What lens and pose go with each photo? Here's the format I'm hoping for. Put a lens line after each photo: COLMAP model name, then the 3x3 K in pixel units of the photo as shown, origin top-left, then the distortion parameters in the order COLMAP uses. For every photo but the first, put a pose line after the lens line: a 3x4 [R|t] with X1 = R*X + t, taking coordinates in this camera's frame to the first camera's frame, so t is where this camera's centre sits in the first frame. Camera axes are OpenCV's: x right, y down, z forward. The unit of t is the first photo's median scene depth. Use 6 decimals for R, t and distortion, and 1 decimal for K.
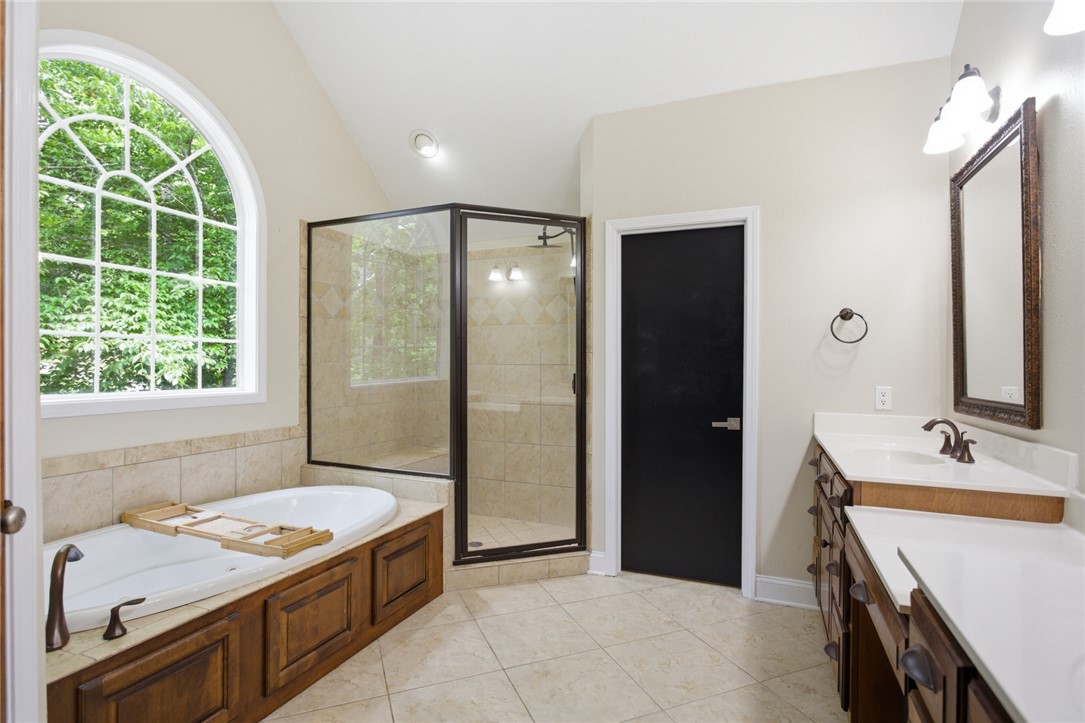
lens RADIAL K [[526.4, 0, 544.9], [0, 526.4, 366.8], [0, 0, 1]] dist [-0.006915, 0.000269]
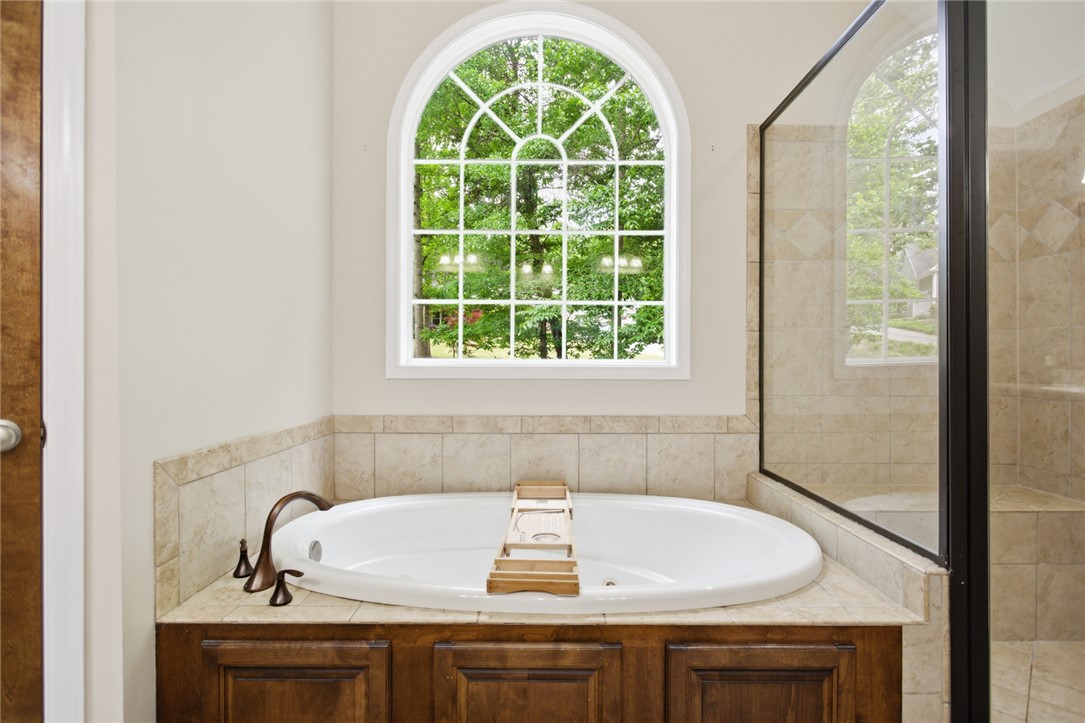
lens RADIAL K [[526.4, 0, 544.9], [0, 526.4, 366.8], [0, 0, 1]] dist [-0.006915, 0.000269]
pose [[0.380731, -0.001995, -0.924684, 0.101215], [-0.004587, 0.999981, -0.004046, 0.059671], [0.924674, 0.005782, 0.380715, 0.580887]]
